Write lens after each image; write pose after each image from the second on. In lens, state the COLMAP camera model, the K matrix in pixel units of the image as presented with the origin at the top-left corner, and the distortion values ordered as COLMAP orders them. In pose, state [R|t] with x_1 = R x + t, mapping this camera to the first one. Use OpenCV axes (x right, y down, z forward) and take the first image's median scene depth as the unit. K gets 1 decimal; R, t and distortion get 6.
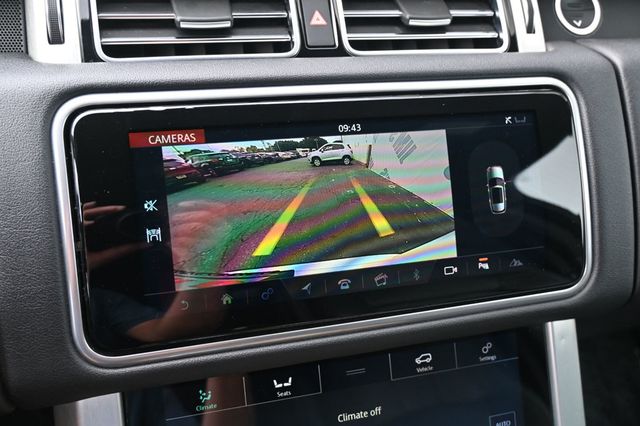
lens RADIAL K [[630.8, 0, 320.0], [0, 630.8, 213.0], [0, 0, 1]] dist [-0.009819, -0.002491]
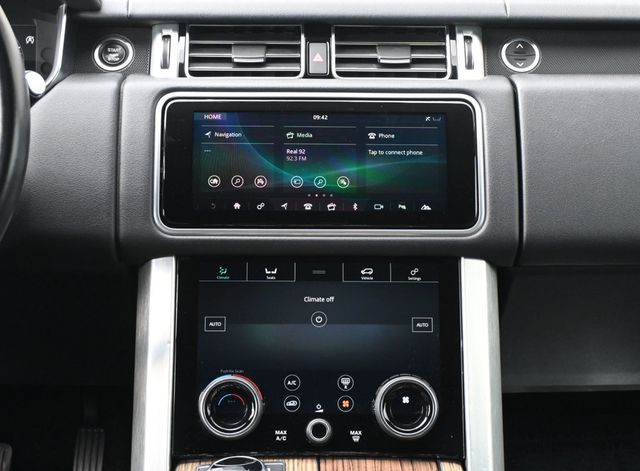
lens RADIAL K [[1117.5, 0, 320.0], [0, 1117.5, 235.5], [0, 0, 1]] dist [-0.009753, 0.021582]
pose [[0.961803, 0.038774, -0.270983, 0.801410], [-0.091258, 0.978706, -0.183865, 0.668705], [0.258083, 0.201571, 0.944861, -1.624545]]
